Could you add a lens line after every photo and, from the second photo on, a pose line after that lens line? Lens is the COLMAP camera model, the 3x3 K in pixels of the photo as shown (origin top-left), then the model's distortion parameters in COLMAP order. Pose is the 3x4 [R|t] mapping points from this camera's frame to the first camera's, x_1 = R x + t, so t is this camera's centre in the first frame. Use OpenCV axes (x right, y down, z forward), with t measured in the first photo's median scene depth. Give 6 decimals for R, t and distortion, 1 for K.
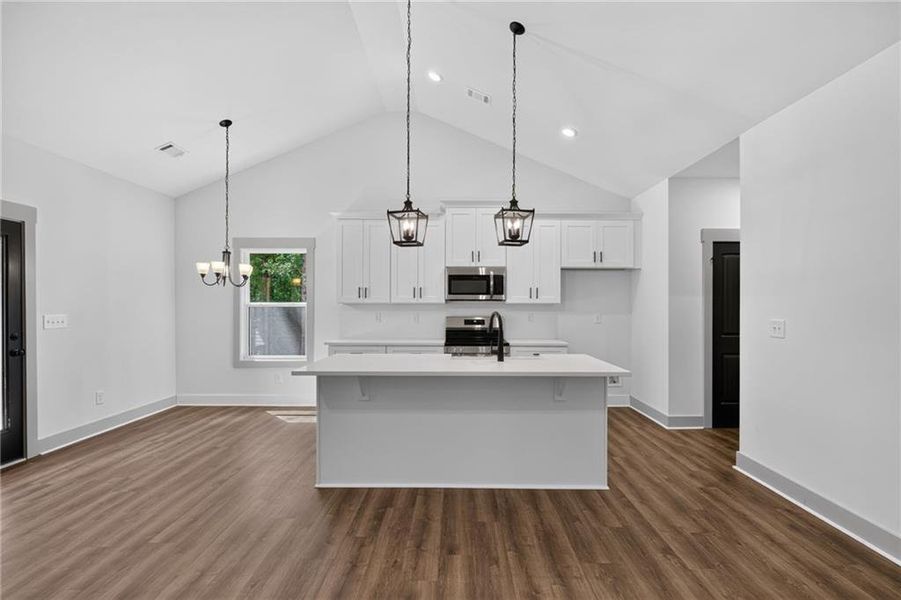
lens RADIAL K [[415.4, 0, 451.5], [0, 415.4, 304.9], [0, 0, 1]] dist [0.000332, -0.001683]
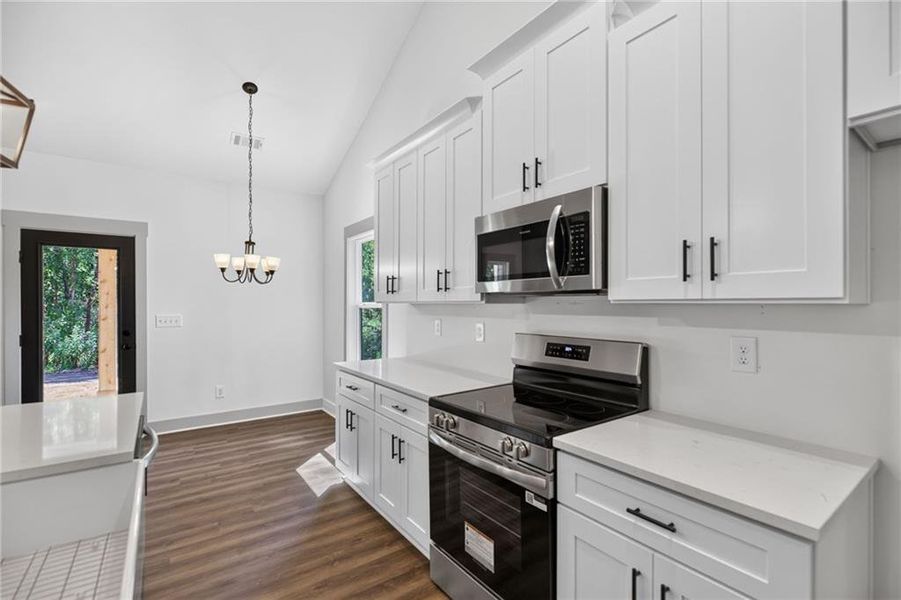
lens RADIAL K [[415.4, 0, 450.3], [0, 415.4, 300.4], [0, 0, 1]] dist [0.000332, -0.001683]
pose [[0.588088, -0.008663, -0.808751, 0.320849], [0.001679, 0.999954, -0.009490, -0.001376], [0.808796, 0.004223, 0.588075, 0.736201]]
